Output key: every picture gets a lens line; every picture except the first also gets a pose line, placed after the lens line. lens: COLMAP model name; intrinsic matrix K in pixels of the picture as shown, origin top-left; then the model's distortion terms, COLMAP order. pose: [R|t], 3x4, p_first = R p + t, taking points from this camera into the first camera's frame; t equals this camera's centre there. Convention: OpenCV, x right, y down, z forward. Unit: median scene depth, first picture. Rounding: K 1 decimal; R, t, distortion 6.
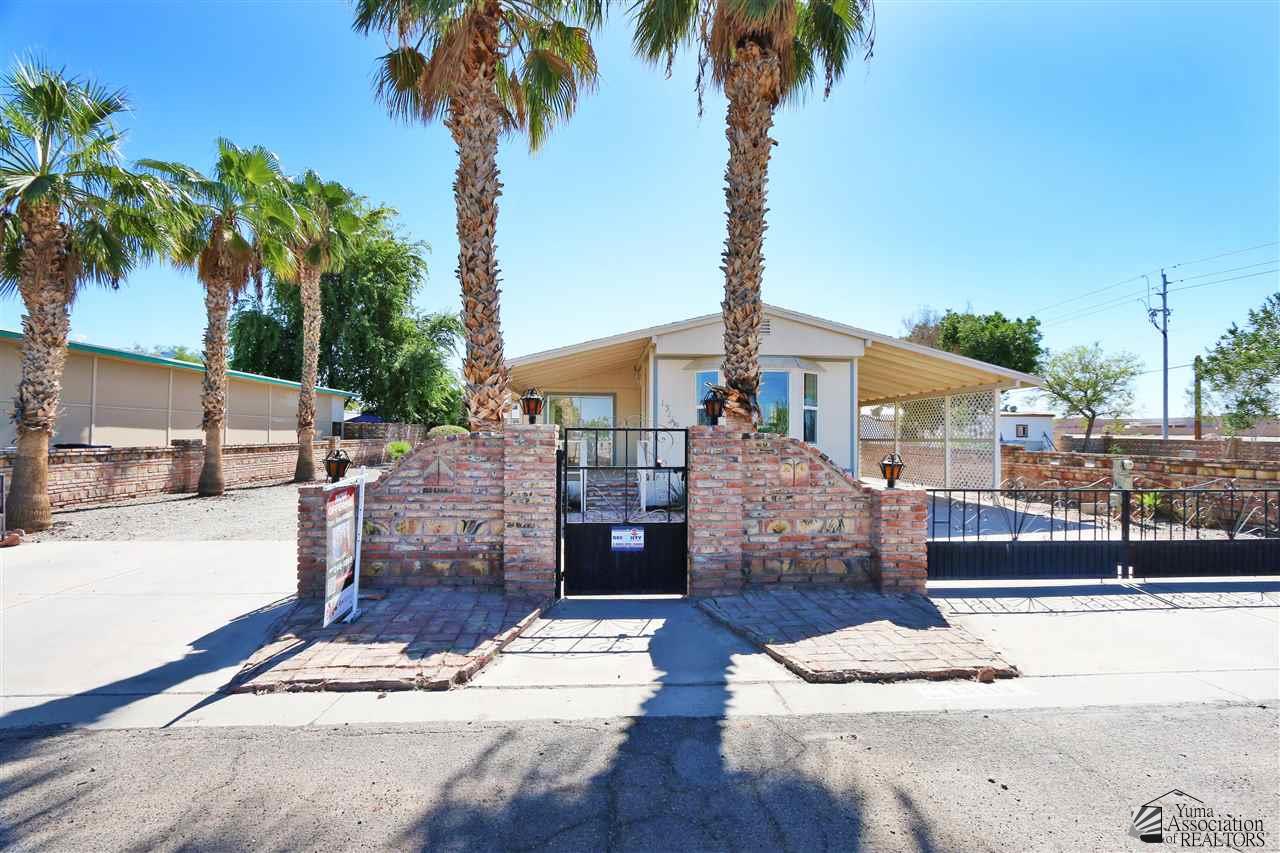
lens RADIAL K [[565.2, 0, 639.6], [0, 565.2, 464.7], [0, 0, 1]] dist [-0.000644, 0.000147]
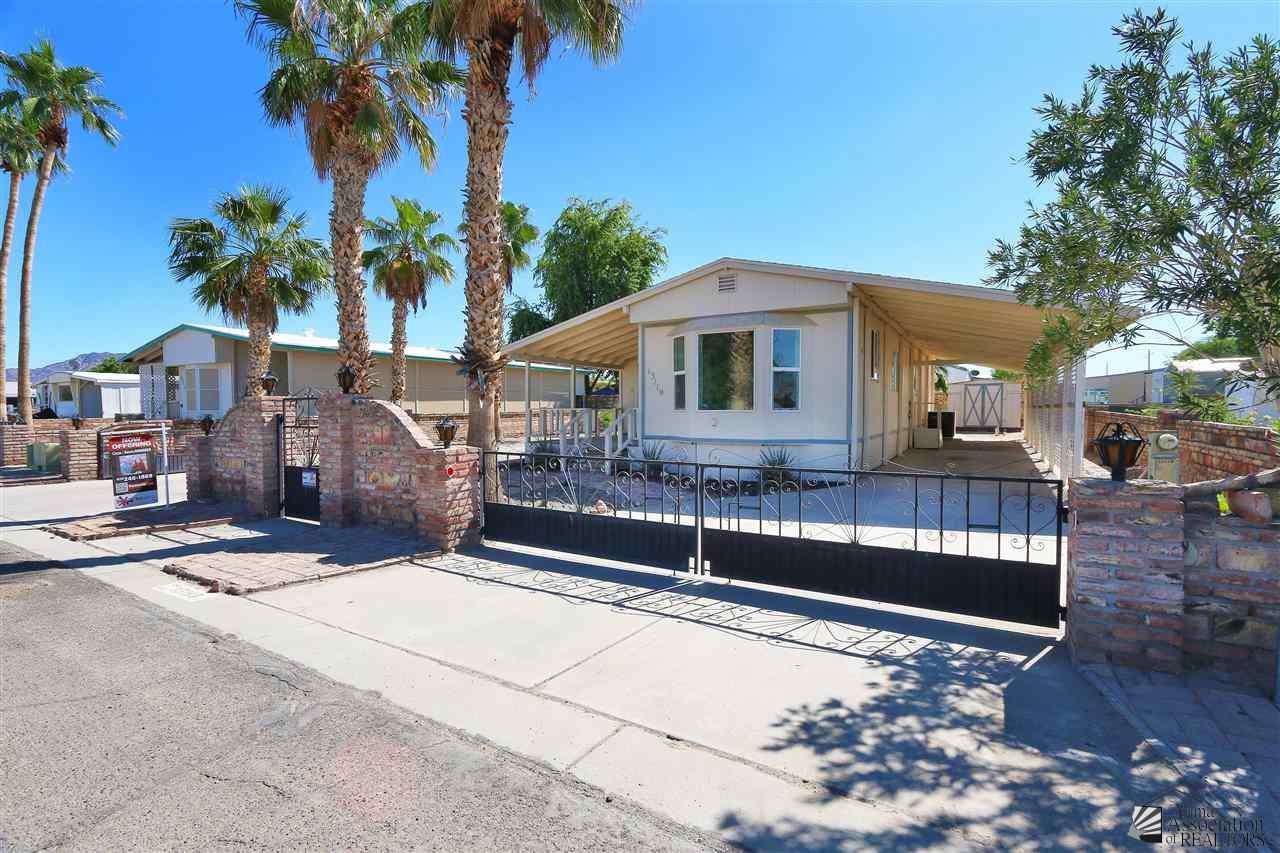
lens RADIAL K [[605.8, 0, 640.0], [0, 605.8, 426.5], [0, 0, 1]] dist [0.018505, 0.000093]
pose [[0.810645, 0.012400, -0.585407, 1.390730], [-0.022946, 0.999681, -0.010600, 0.001667], [0.585088, 0.022026, 0.810670, 0.260545]]
